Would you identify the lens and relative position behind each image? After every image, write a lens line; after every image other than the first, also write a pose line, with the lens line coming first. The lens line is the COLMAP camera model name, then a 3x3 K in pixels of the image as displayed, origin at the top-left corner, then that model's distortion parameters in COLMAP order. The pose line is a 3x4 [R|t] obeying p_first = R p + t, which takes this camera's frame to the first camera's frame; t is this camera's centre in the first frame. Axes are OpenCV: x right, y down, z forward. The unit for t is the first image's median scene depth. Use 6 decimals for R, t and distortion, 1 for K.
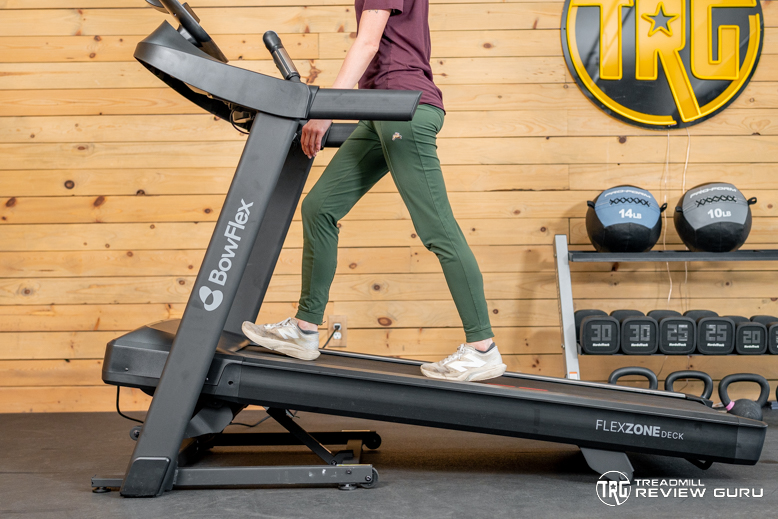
lens RADIAL K [[1087.8, 0, 389.0], [0, 1087.8, 259.5], [0, 0, 1]] dist [0.004804, -0.011193]
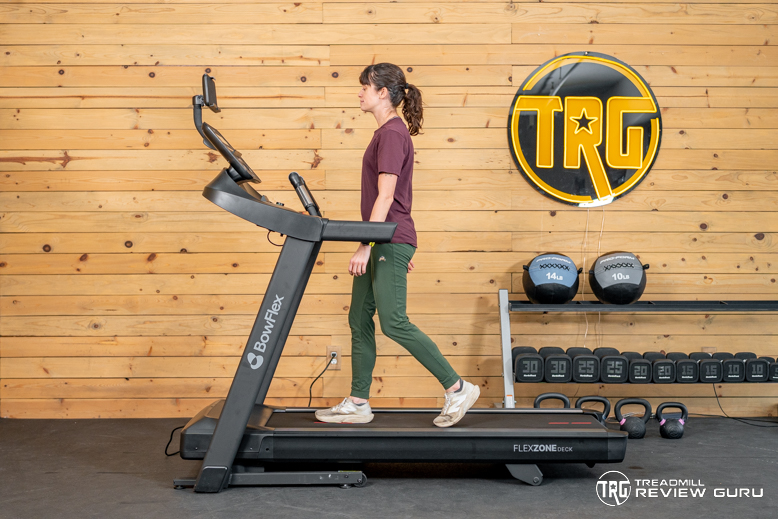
lens RADIAL K [[1087.8, 0, 389.0], [0, 1087.8, 259.5], [0, 0, 1]] dist [0.004804, -0.011193]
pose [[0.999835, 0.008446, 0.016108, -0.003264], [-0.008965, 0.999434, 0.032434, -0.095862], [-0.015825, -0.032573, 0.999344, -0.307041]]
